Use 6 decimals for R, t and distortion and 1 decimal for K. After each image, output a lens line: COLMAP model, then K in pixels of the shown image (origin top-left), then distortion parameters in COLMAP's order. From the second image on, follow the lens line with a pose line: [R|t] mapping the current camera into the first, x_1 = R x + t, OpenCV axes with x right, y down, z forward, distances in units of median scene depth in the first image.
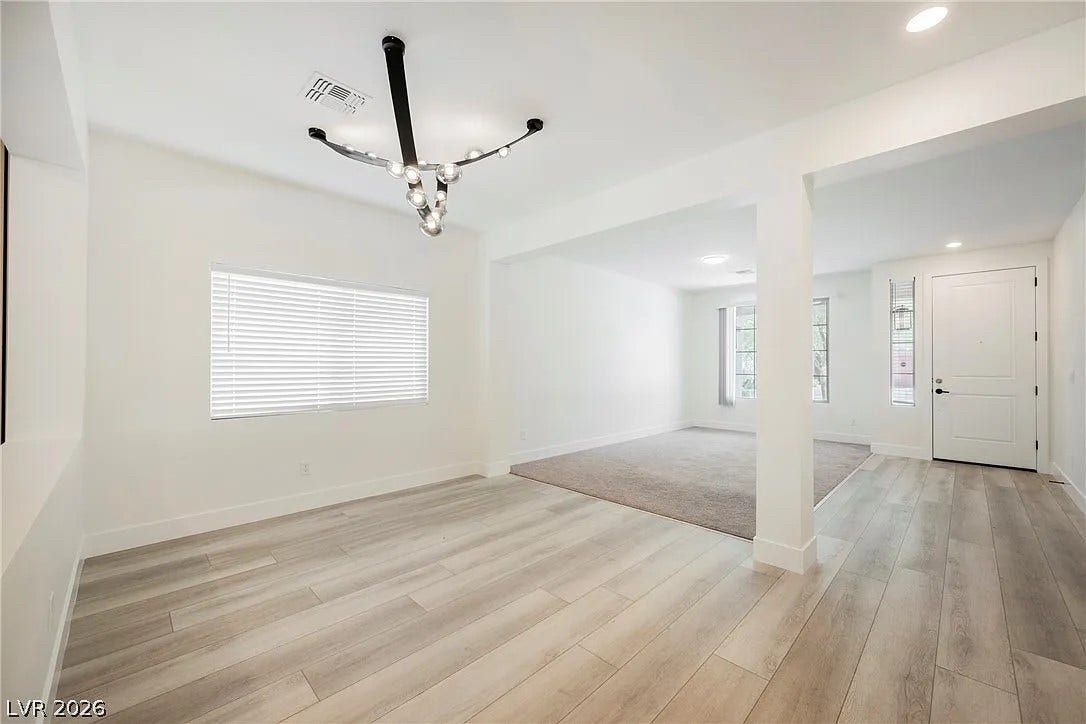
lens RADIAL K [[426.3, 0, 543.0], [0, 426.3, 362.0], [0, 0, 1]] dist [-0.000992, -0.000284]
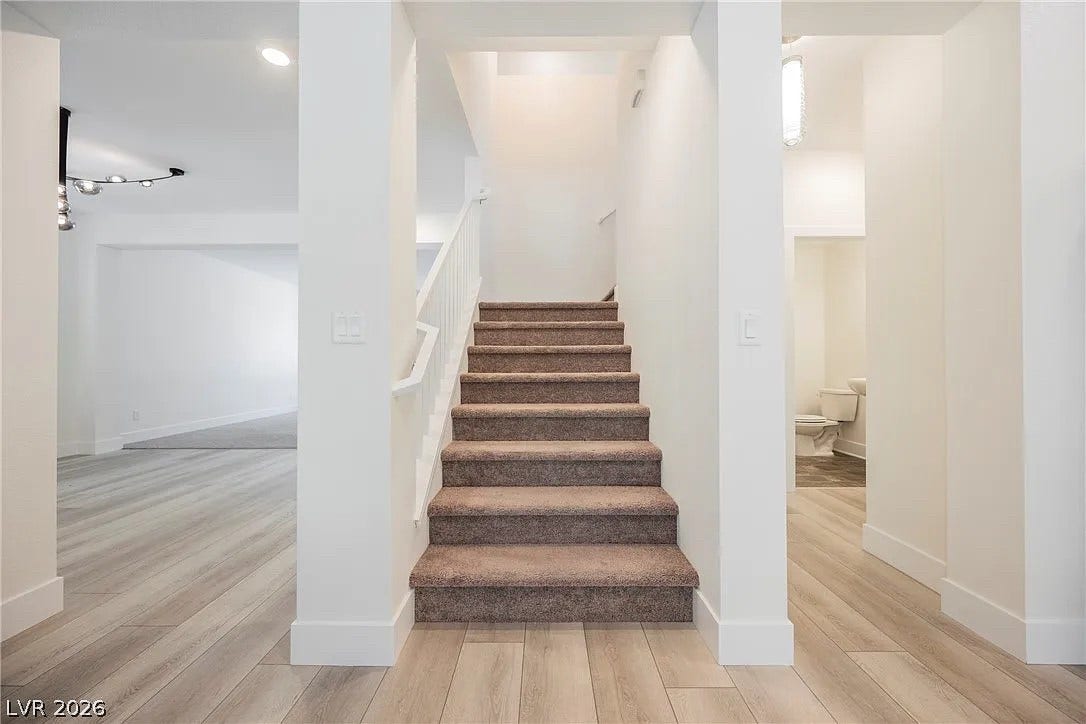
lens RADIAL K [[426.3, 0, 543.0], [0, 426.3, 362.0], [0, 0, 1]] dist [-0.000992, -0.000284]
pose [[0.703252, -0.004284, 0.710928, -0.082355], [-0.000399, 0.999979, 0.006420, 0.033753], [-0.710940, -0.004799, 0.703236, -0.416206]]
